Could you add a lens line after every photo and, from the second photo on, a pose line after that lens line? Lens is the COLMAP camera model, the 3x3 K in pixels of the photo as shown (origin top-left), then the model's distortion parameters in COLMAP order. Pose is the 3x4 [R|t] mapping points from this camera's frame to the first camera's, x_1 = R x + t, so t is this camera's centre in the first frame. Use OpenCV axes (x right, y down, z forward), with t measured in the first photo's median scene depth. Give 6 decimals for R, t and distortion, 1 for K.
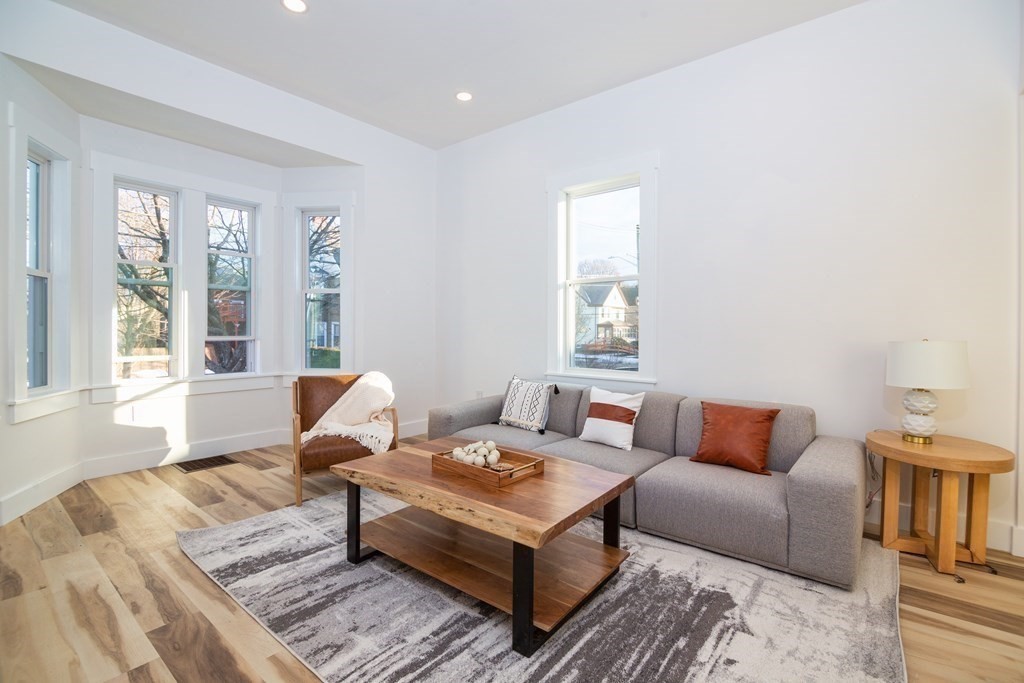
lens RADIAL K [[455.7, 0, 509.7], [0, 455.7, 336.2], [0, 0, 1]] dist [-0.010136, -0.003039]
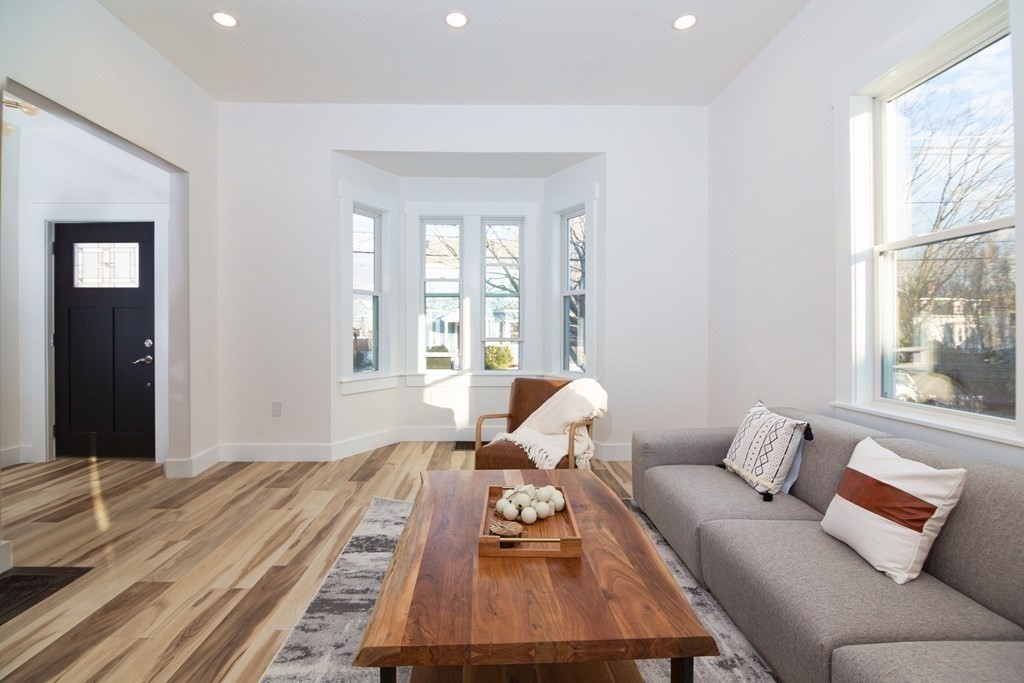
lens RADIAL K [[455.7, 0, 496.2], [0, 455.7, 331.6], [0, 0, 1]] dist [-0.010136, -0.003039]
pose [[0.646443, -0.001038, -0.762961, 0.358166], [-0.009095, 0.999918, -0.009066, -0.005992], [0.762908, 0.012799, 0.646381, 0.376415]]
